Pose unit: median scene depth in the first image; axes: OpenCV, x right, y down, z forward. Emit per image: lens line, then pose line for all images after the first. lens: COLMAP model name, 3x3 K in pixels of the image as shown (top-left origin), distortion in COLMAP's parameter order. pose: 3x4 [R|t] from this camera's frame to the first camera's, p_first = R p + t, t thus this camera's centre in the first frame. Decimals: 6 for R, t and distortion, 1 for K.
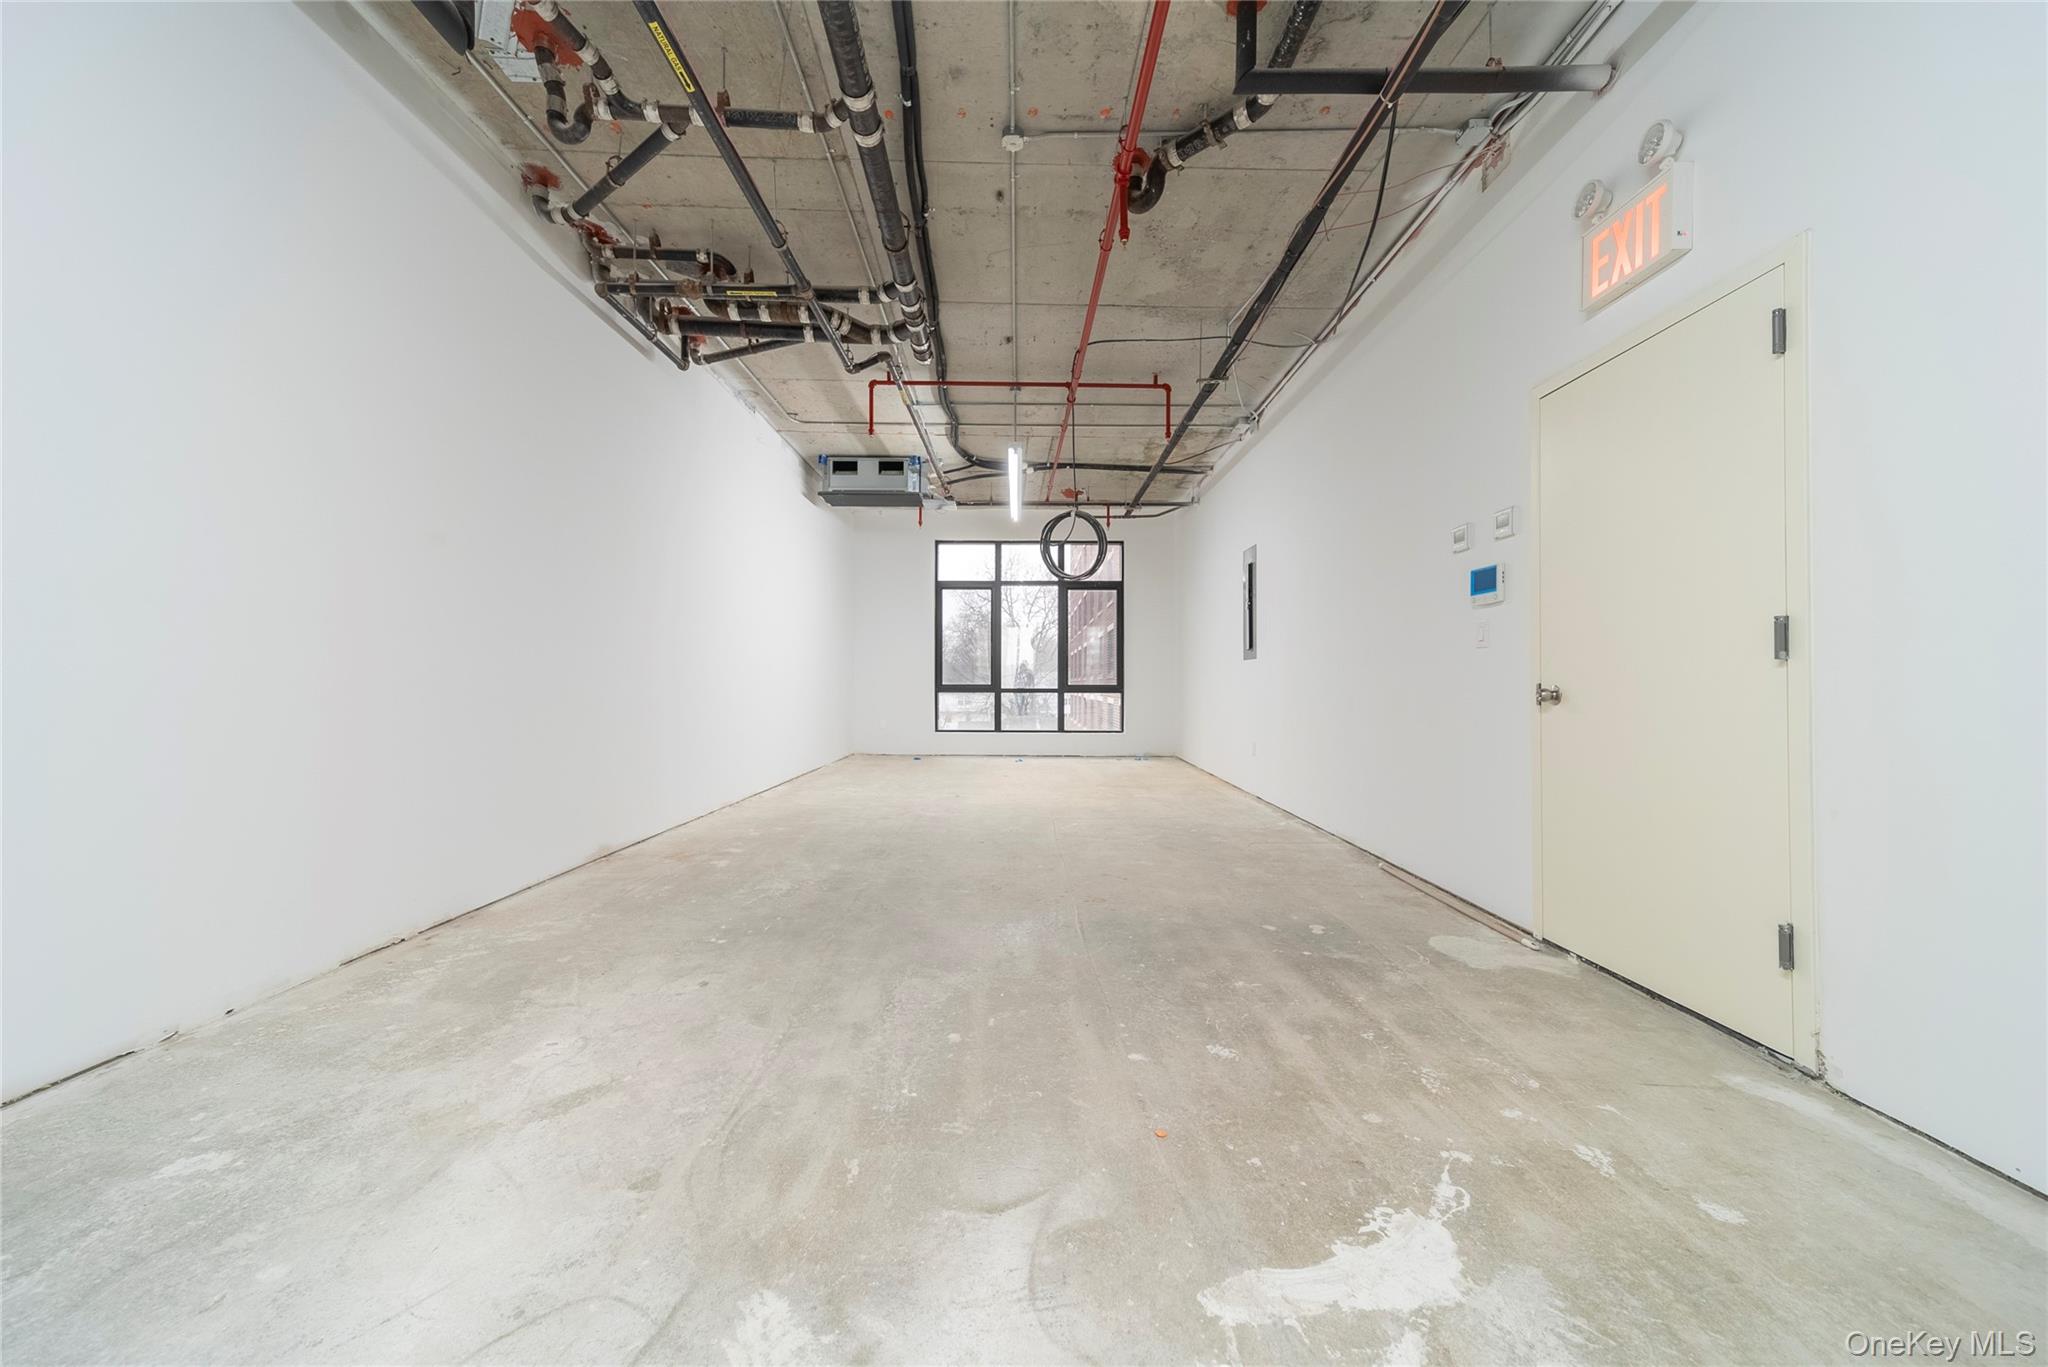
lens RADIAL K [[721.9, 0, 1021.6], [0, 721.9, 679.9], [0, 0, 1]] dist [0.008948, 0.000108]
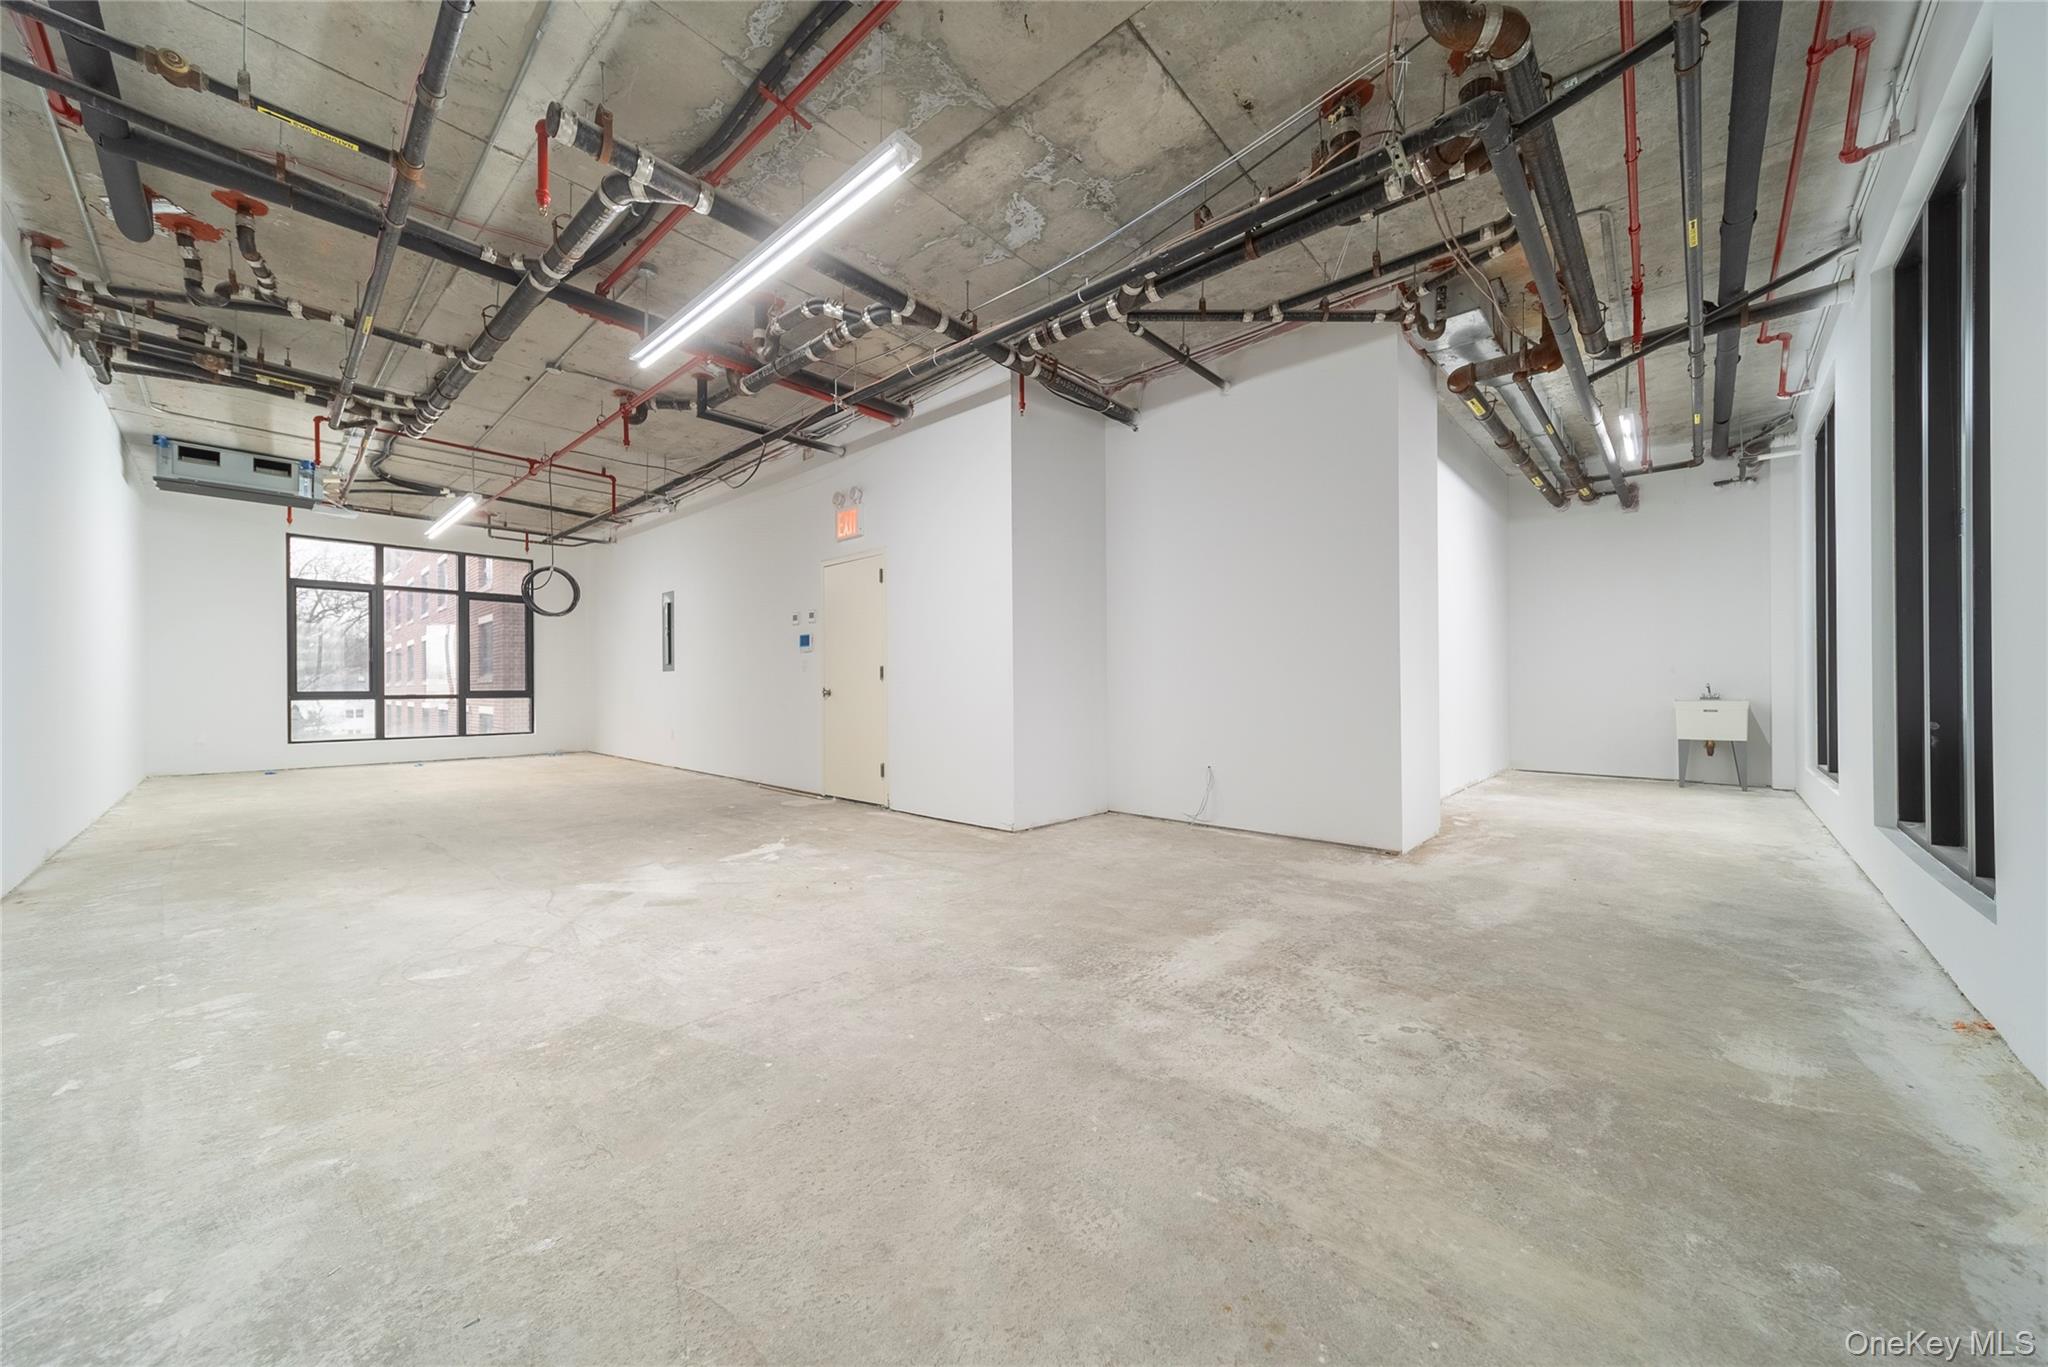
lens RADIAL K [[721.9, 0, 1021.6], [0, 721.9, 679.9], [0, 0, 1]] dist [0.008948, 0.000108]
pose [[0.682525, 0.002833, 0.730857, -0.199472], [0.001607, 0.999984, -0.005376, -0.002319], [-0.730861, 0.004844, 0.682509, -0.378976]]
